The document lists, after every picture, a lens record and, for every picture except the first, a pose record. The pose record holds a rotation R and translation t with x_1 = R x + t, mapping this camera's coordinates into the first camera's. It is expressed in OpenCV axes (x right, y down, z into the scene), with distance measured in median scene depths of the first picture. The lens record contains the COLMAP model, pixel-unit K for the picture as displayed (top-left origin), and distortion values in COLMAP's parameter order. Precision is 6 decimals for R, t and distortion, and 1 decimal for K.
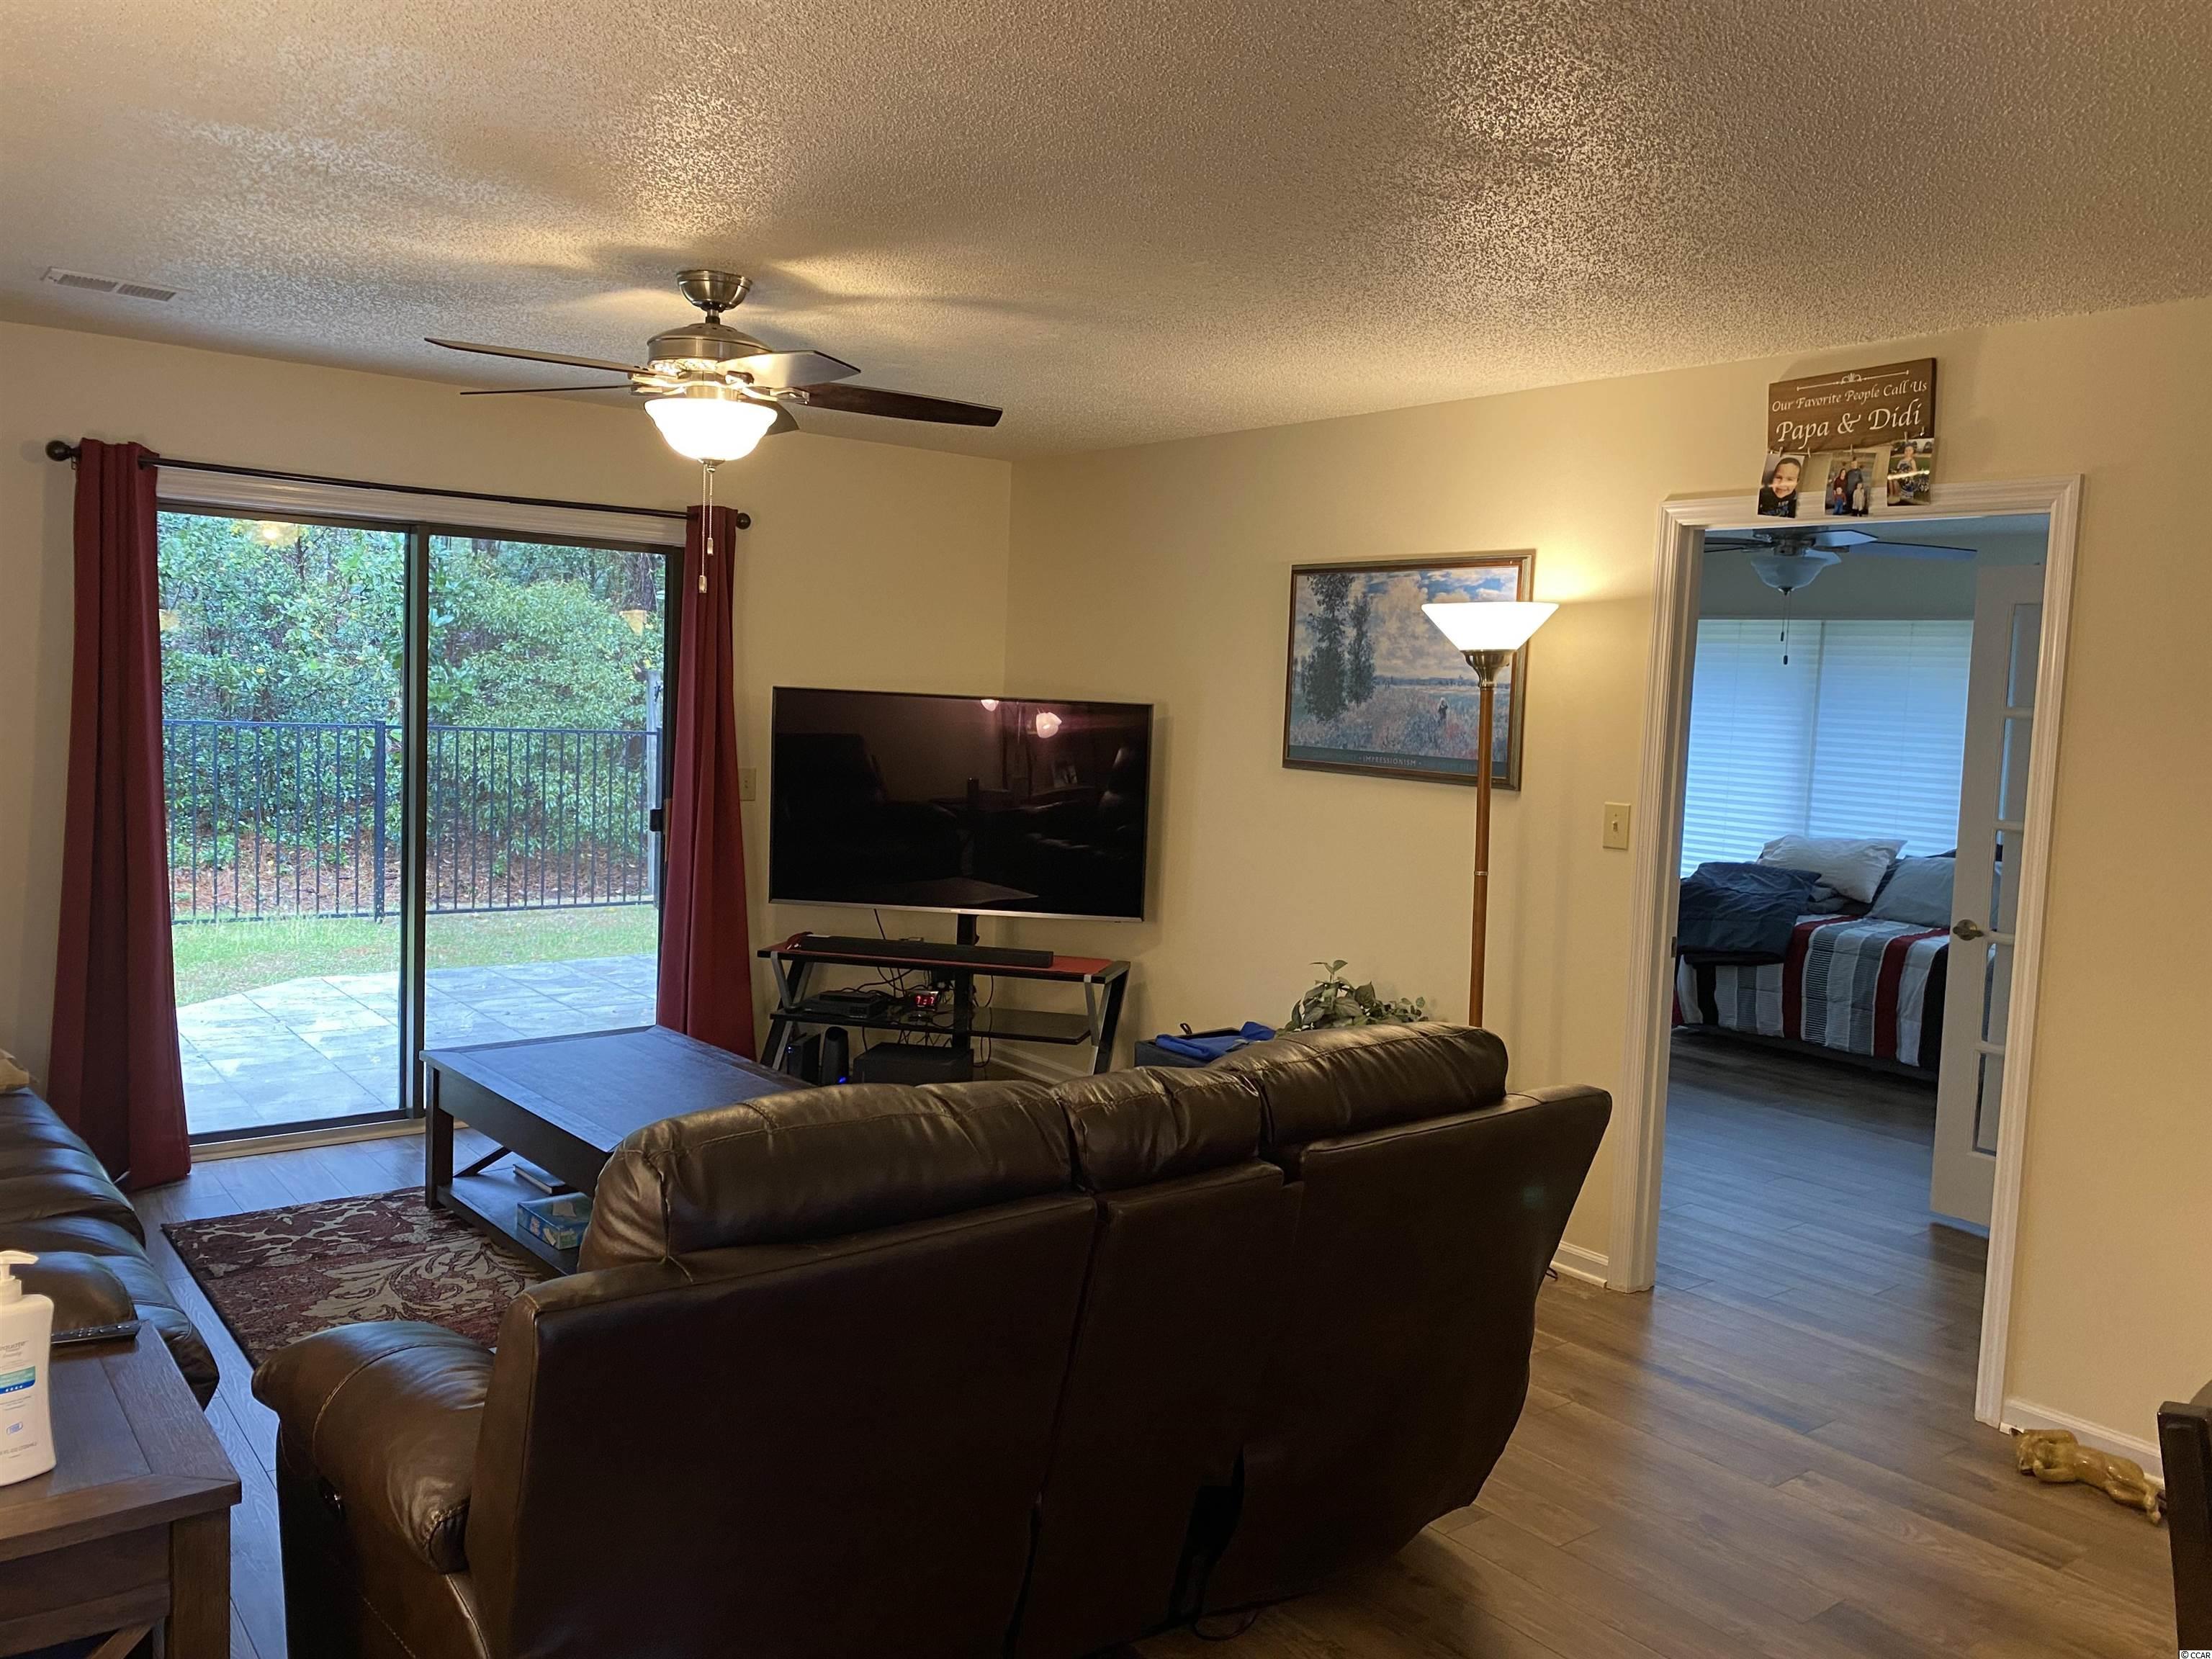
lens RADIAL K [[1670.4, 0, 1125.0], [0, 1670.4, 813.6], [0, 0, 1]] dist [0.043760, -0.063285]
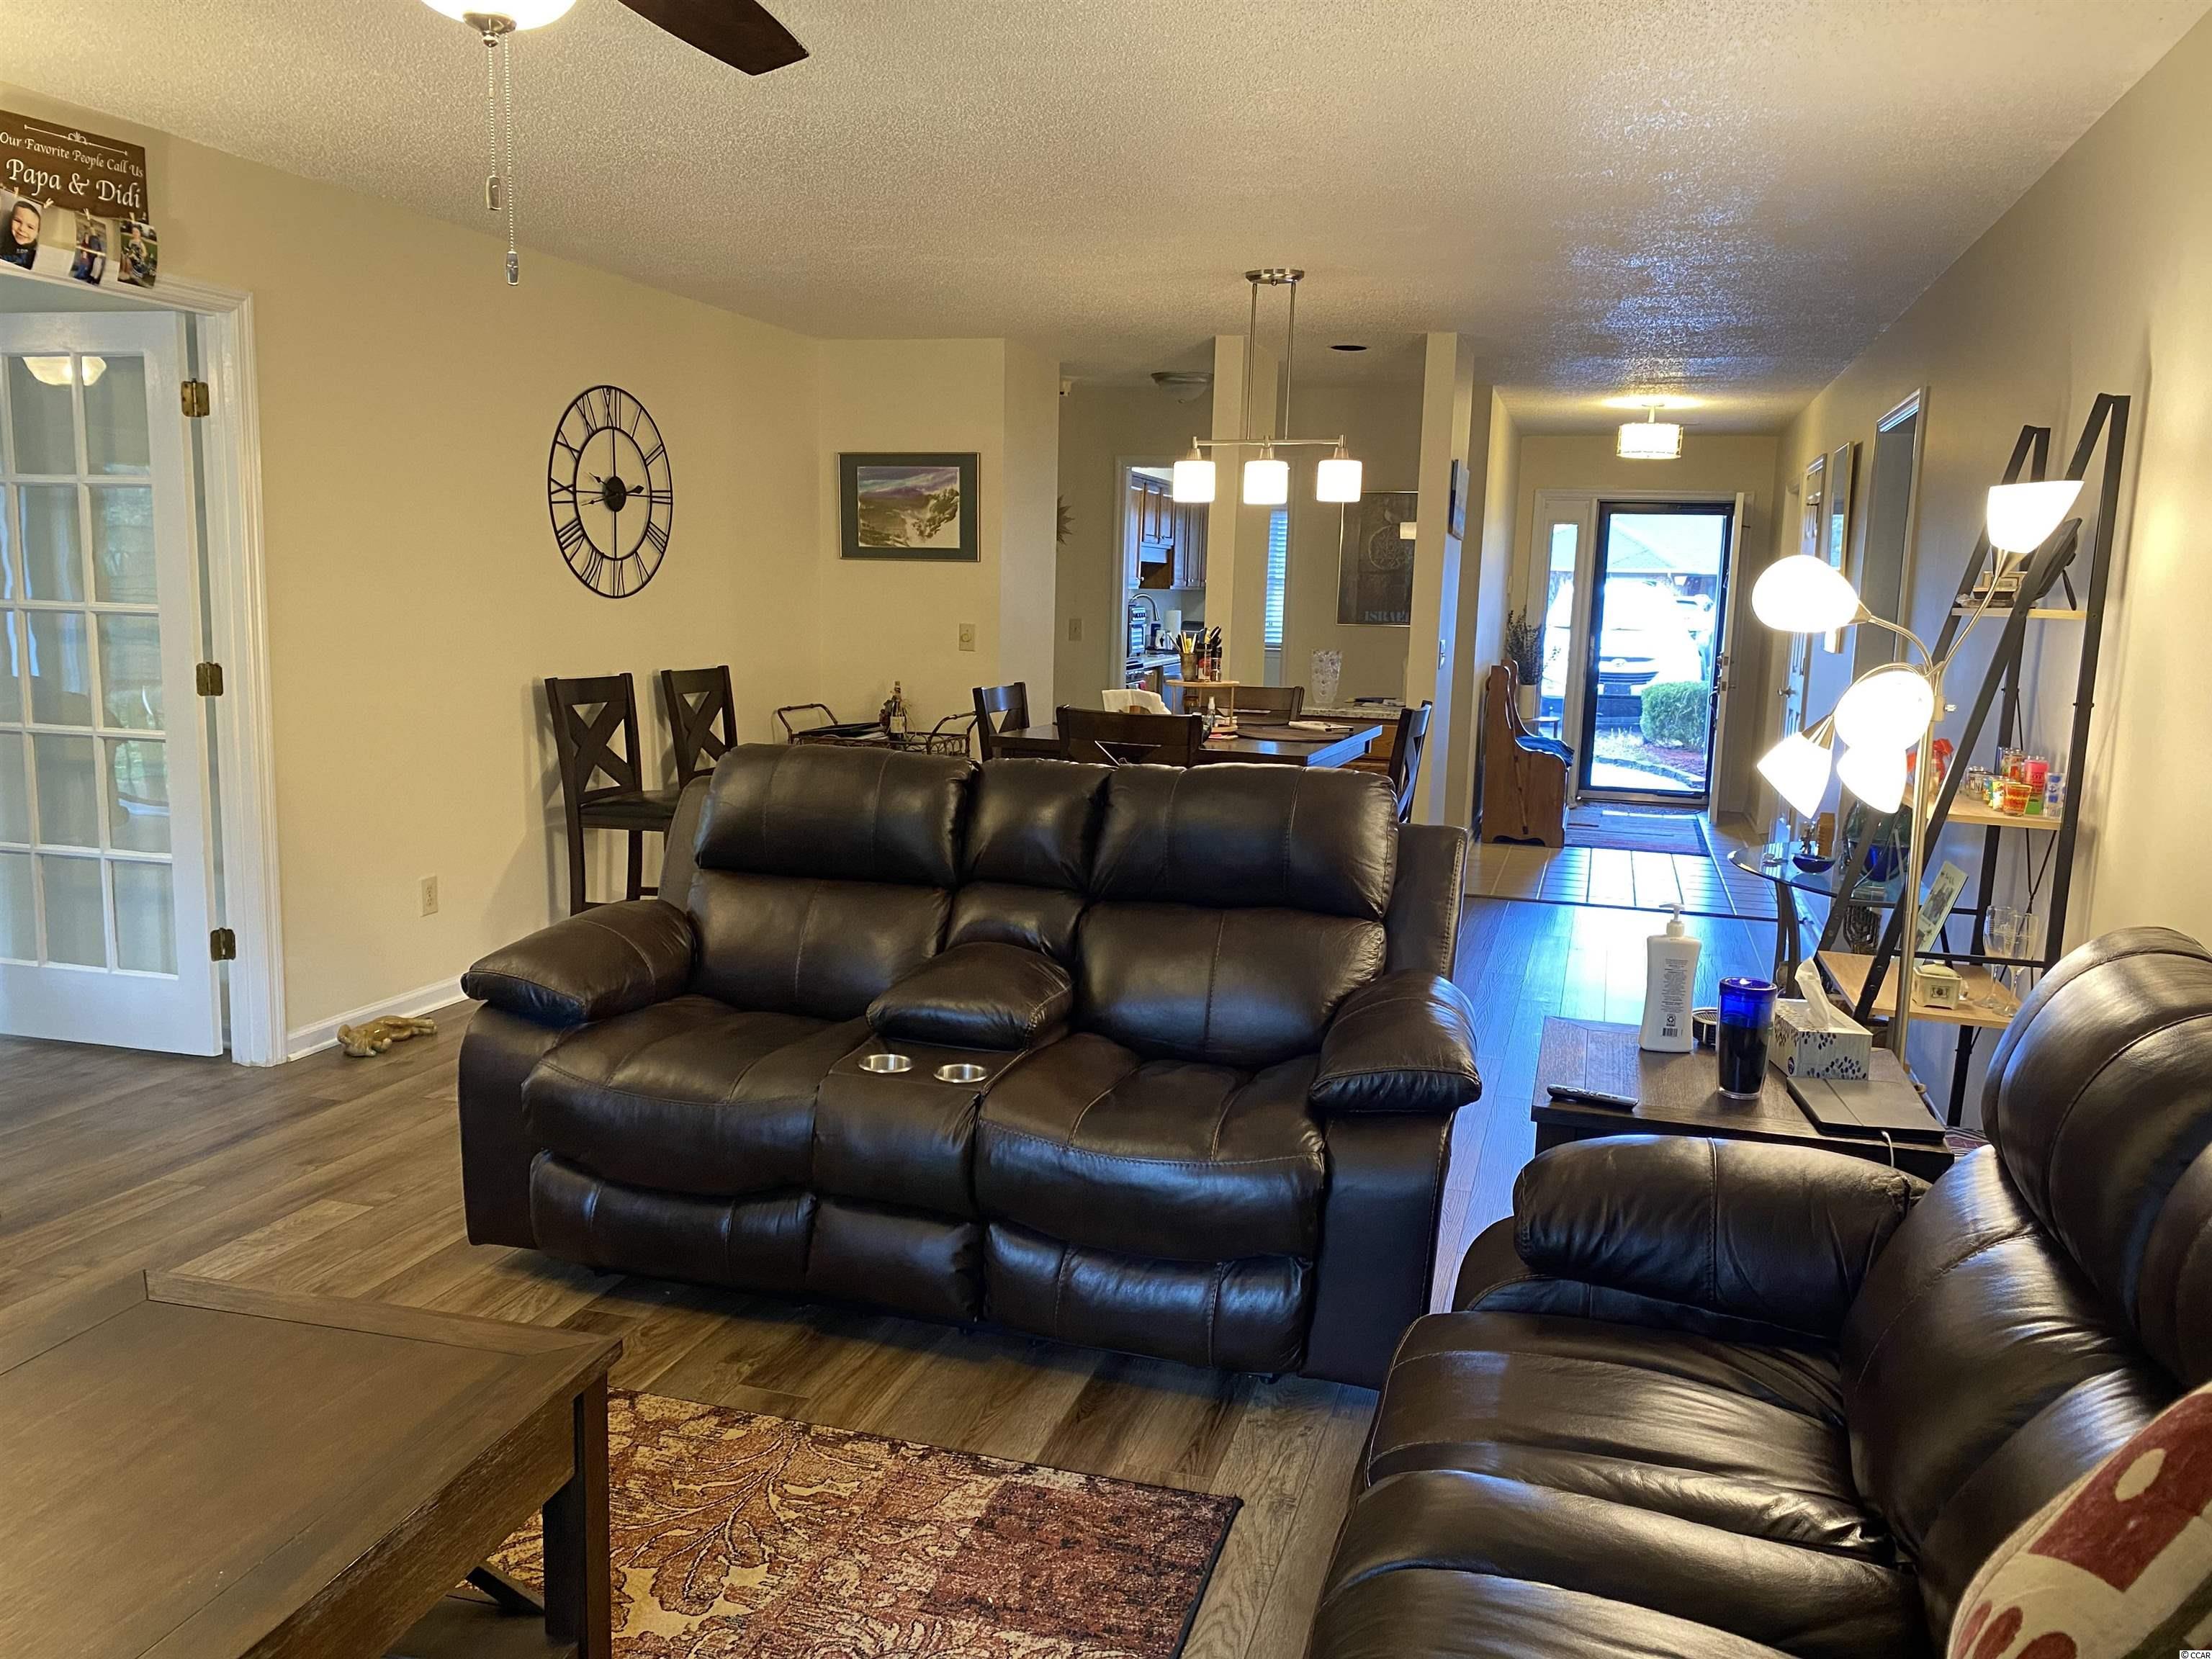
lens RADIAL K [[1707.0, 0, 1106.0], [0, 1707.0, 829.5], [0, 0, 1]] dist [0.045107, -0.041801]
pose [[-0.572208, -0.176446, 0.800902, -0.691911], [0.009821, 0.975037, 0.221827, -0.071481], [-0.820049, 0.134797, -0.556191, 0.976239]]
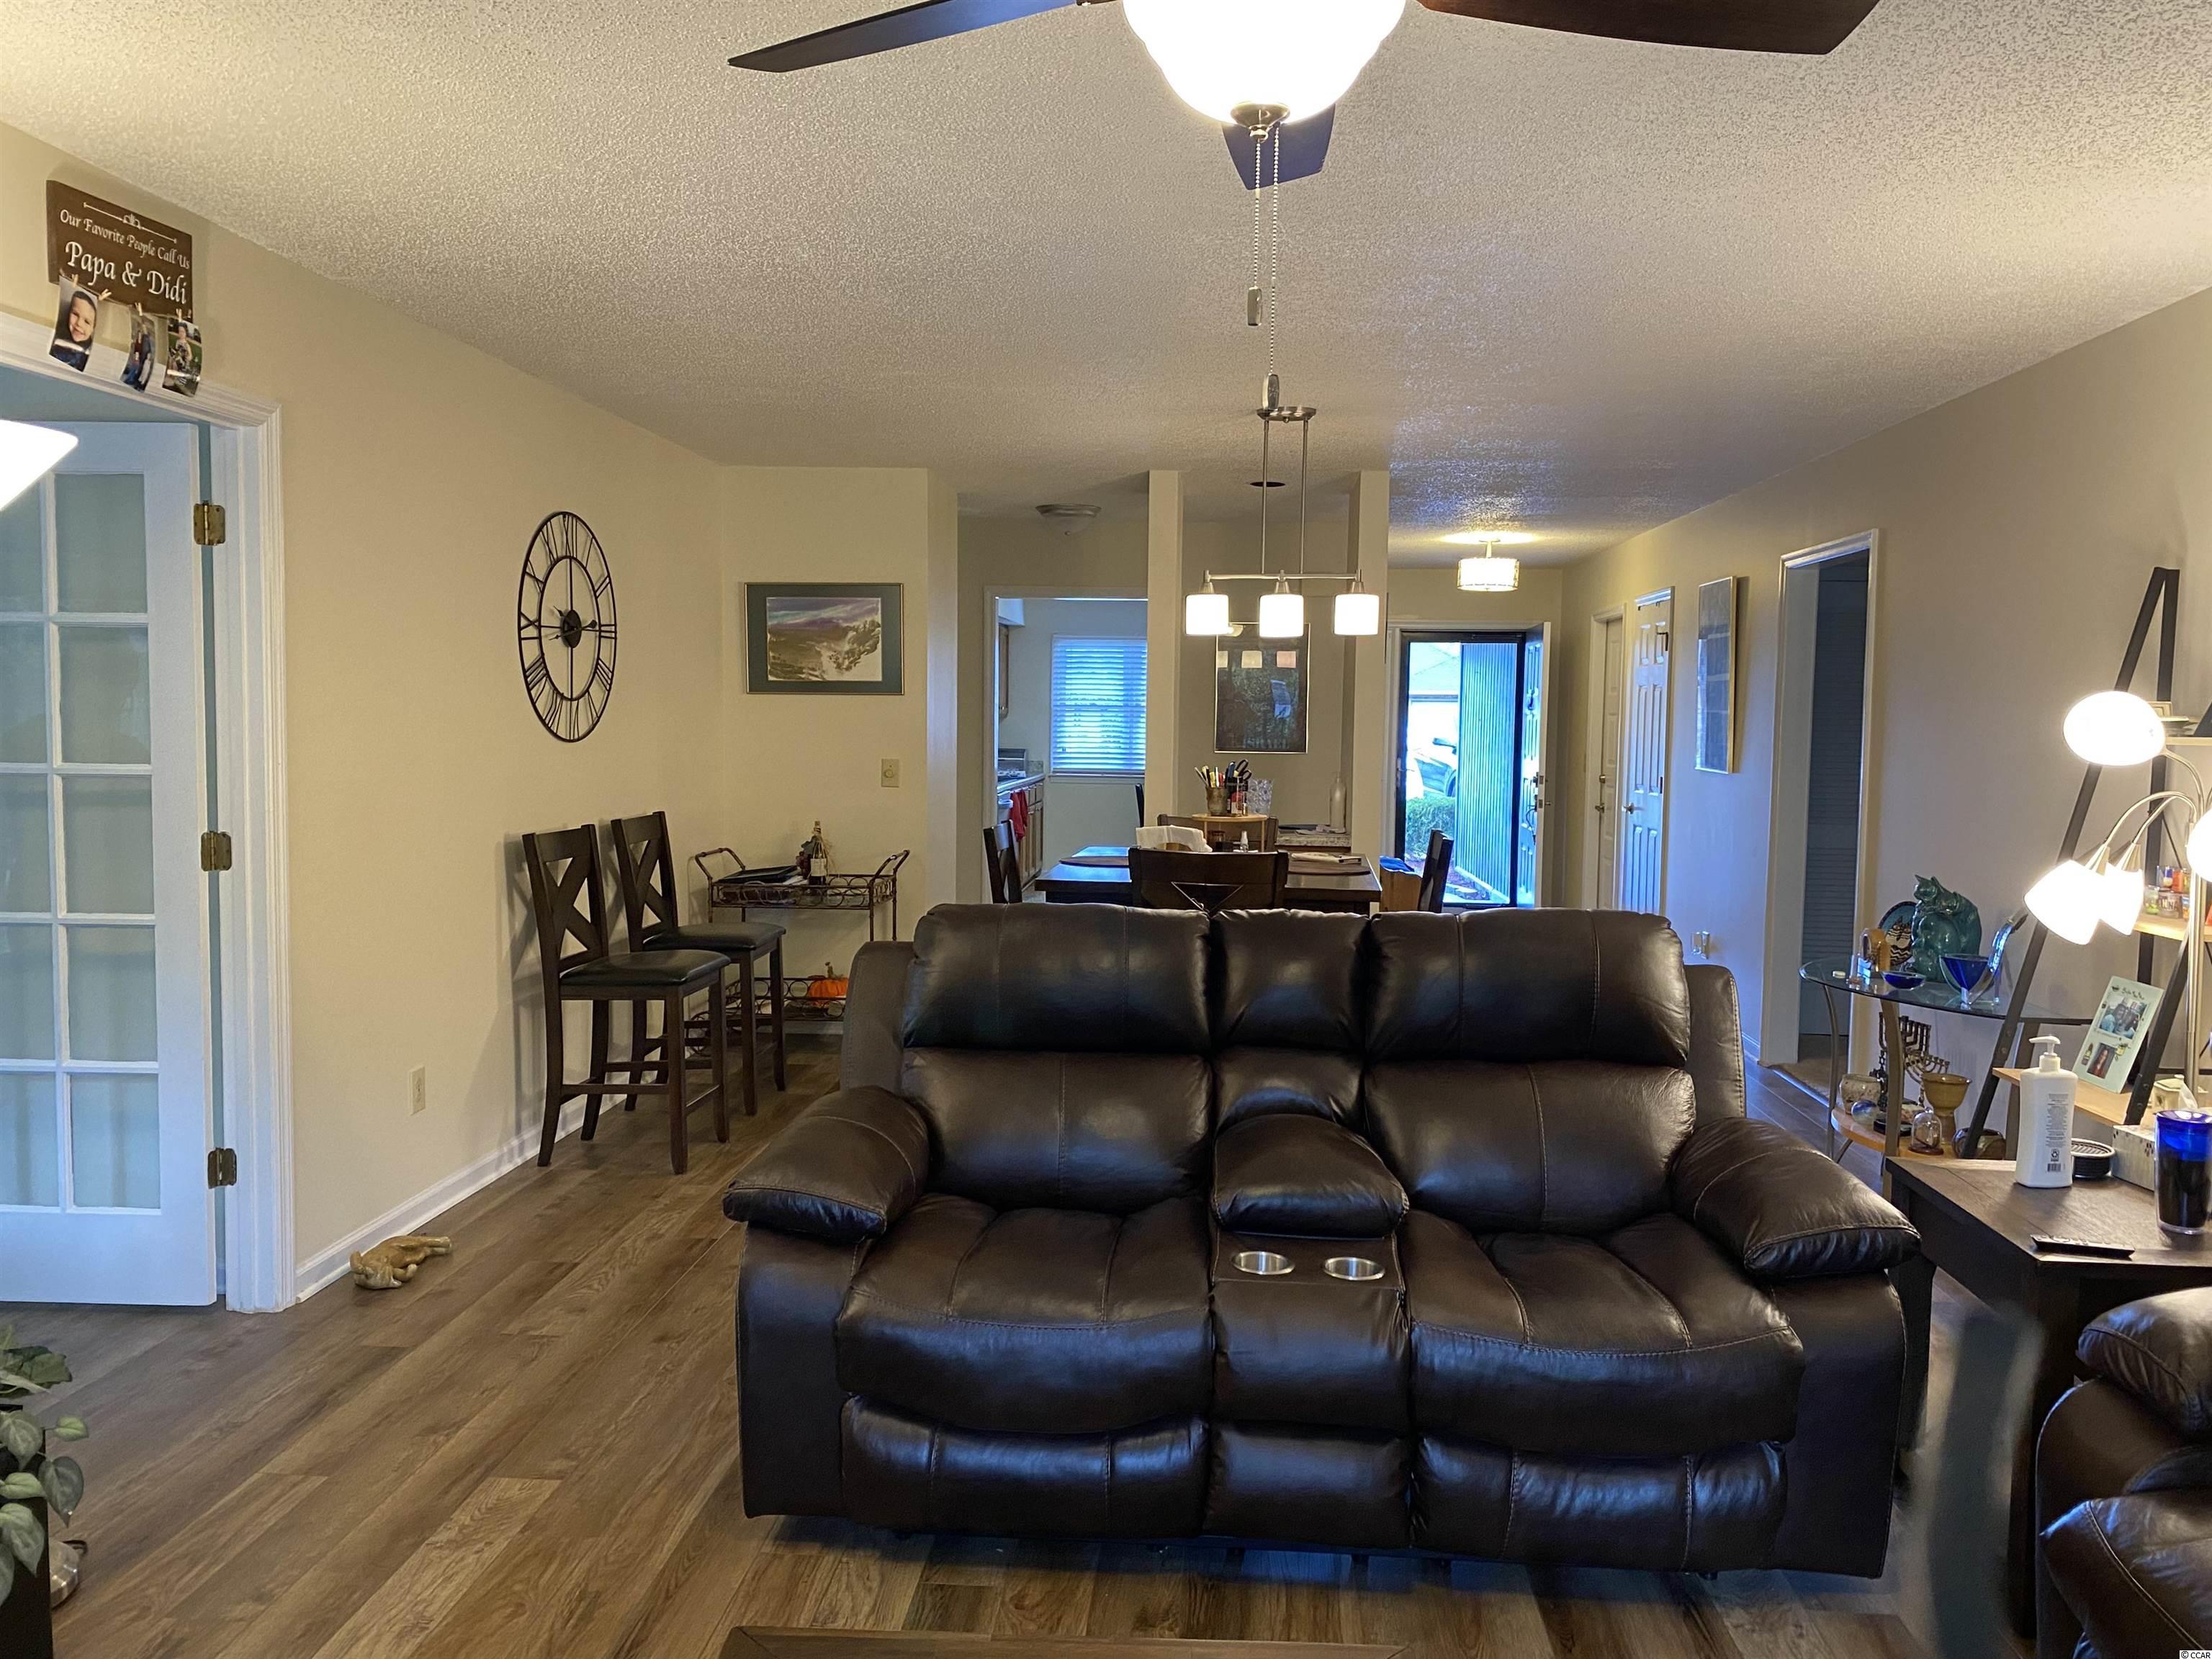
lens RADIAL K [[1688.1, 0, 1120.5], [0, 1688.1, 822.8], [0, 0, 1]] dist [0.061779, -0.071195]
pose [[-0.739945, -0.098925, 0.665354, -0.454109], [0.004331, 0.988406, 0.151773, -0.078834], [-0.672654, 0.115186, -0.730937, 1.150417]]
